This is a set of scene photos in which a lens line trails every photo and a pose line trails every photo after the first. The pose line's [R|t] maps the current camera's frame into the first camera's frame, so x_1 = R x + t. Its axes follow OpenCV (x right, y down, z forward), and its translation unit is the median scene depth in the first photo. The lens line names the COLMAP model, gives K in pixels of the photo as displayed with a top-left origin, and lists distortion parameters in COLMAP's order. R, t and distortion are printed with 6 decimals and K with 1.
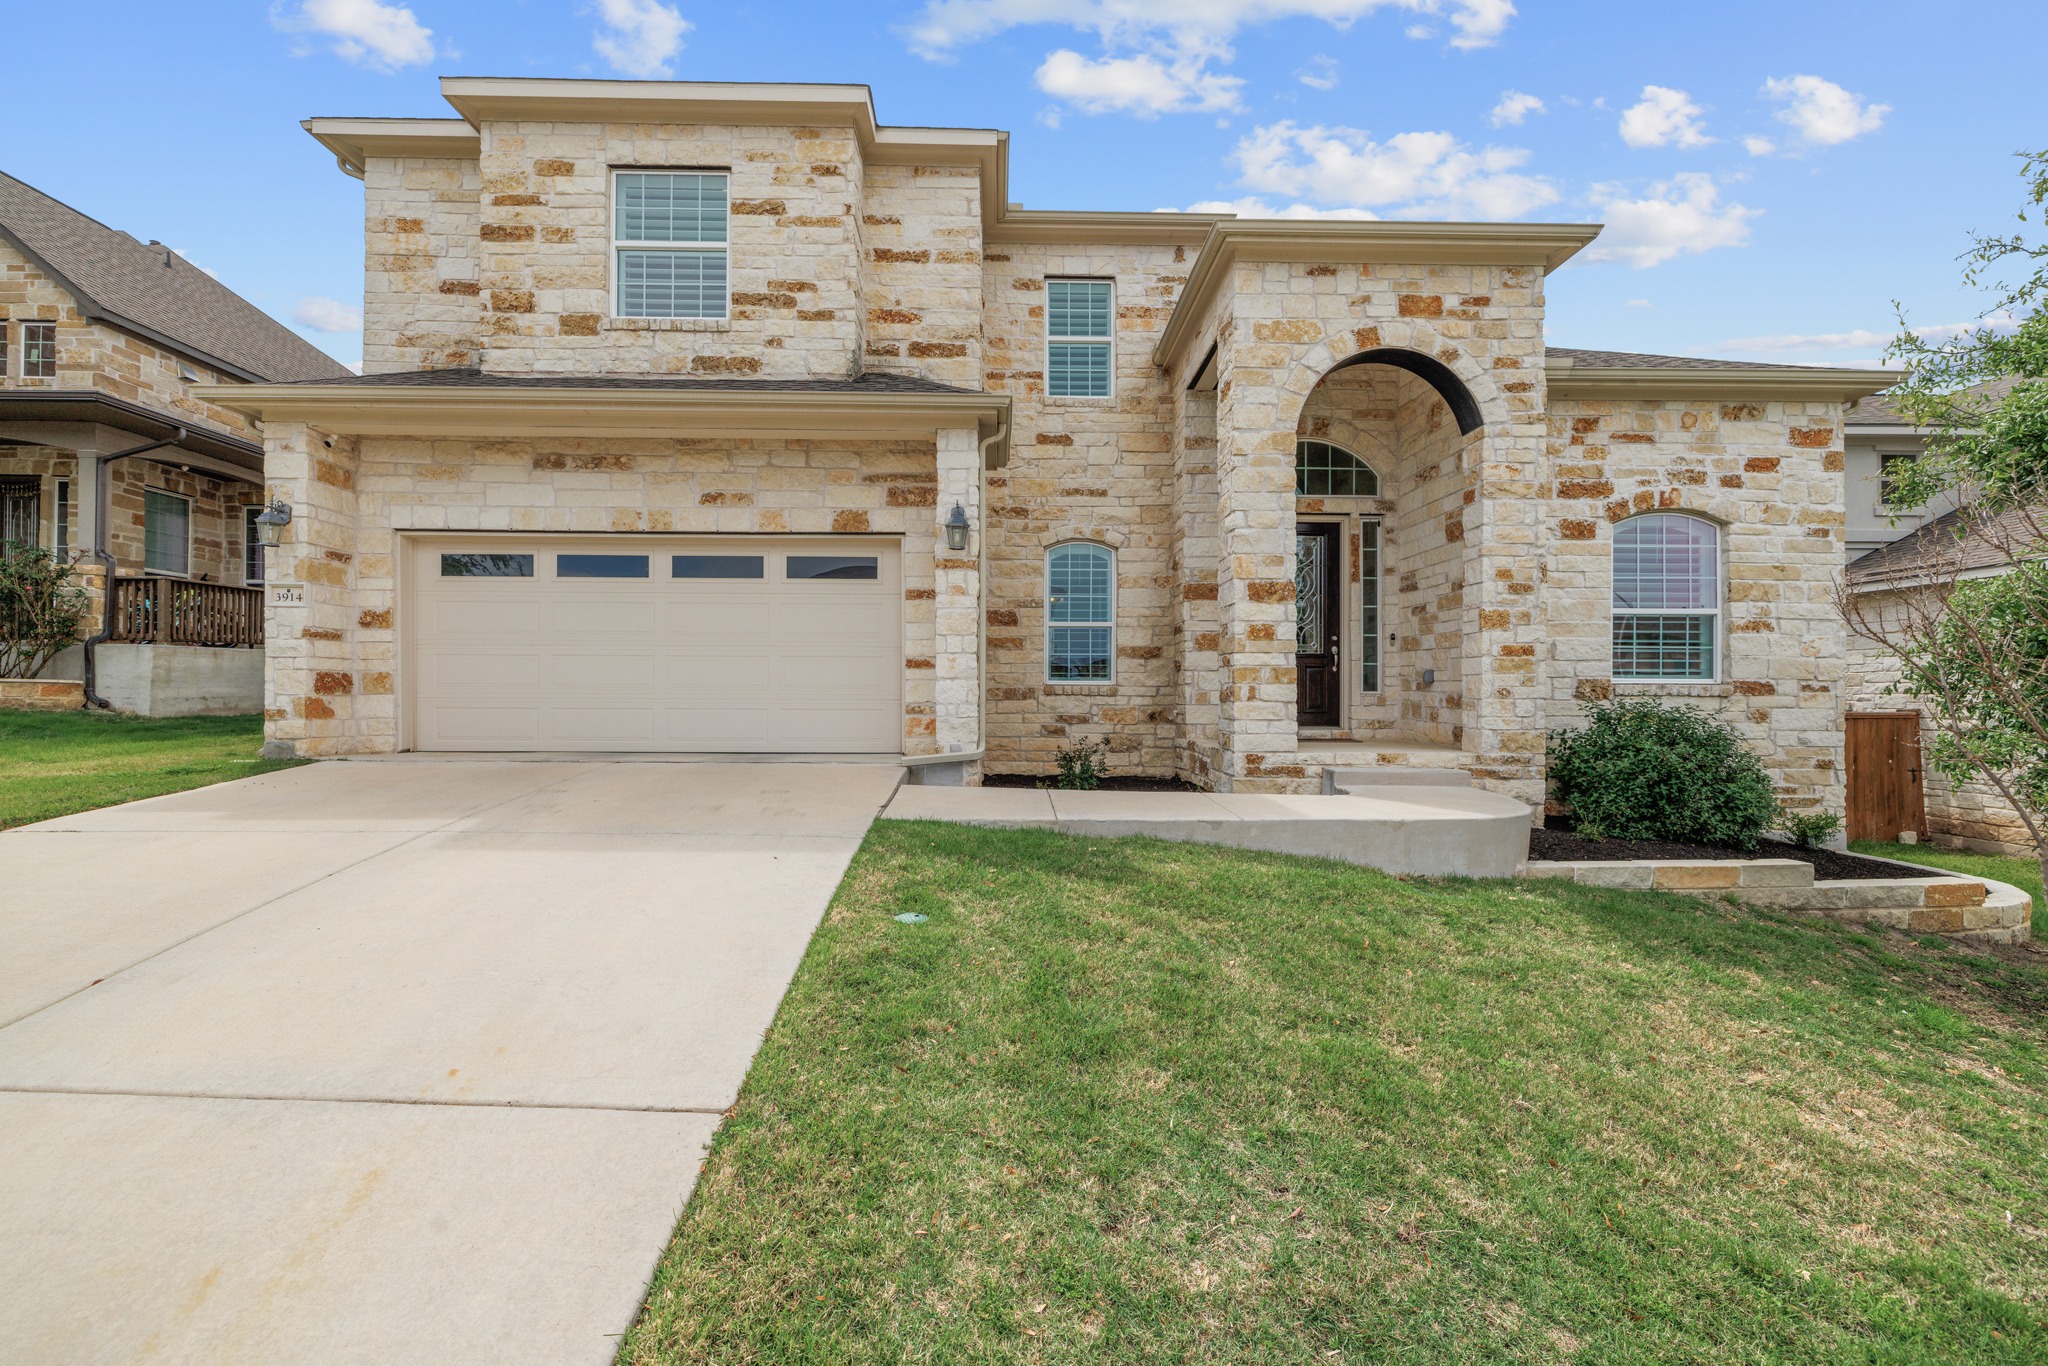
lens RADIAL K [[873.4, 0, 1014.5], [0, 873.4, 690.3], [0, 0, 1]] dist [-0.002451, 0.001457]
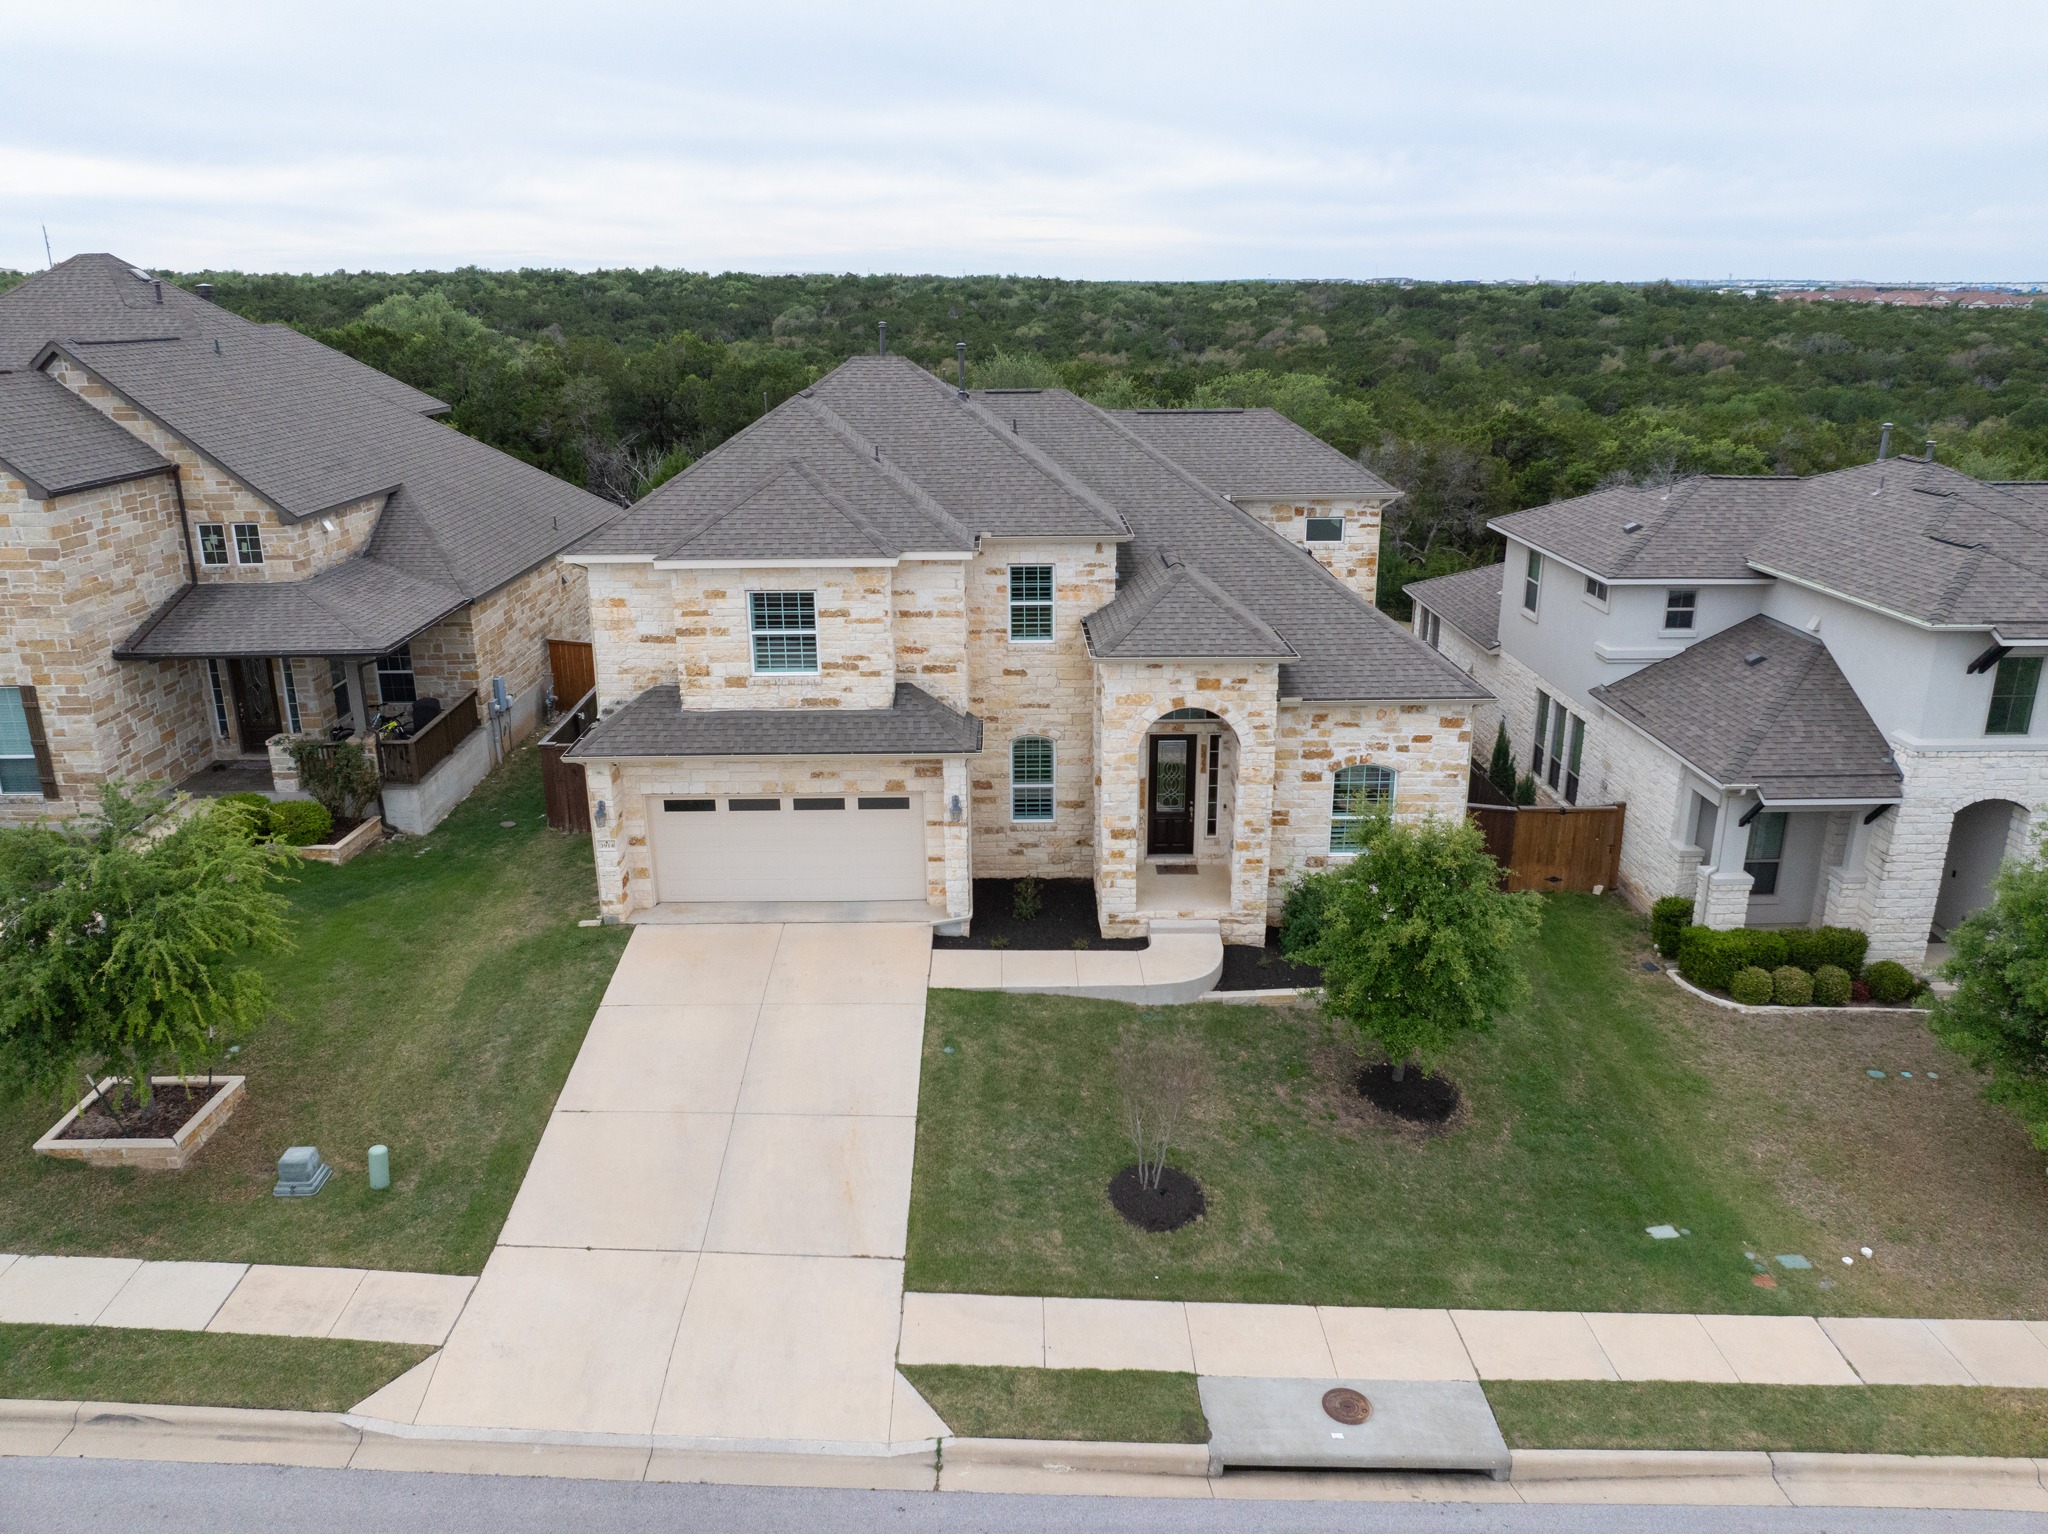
lens RADIAL K [[1421.4, 0, 1027.6], [0, 1421.4, 761.1], [0, 0, 1]] dist [-0.029154, -0.006303]
pose [[0.999971, -0.007250, -0.002486, 0.089479], [0.007664, 0.949873, 0.312541, -1.118477], [0.000096, -0.312551, 0.949901, -1.700170]]
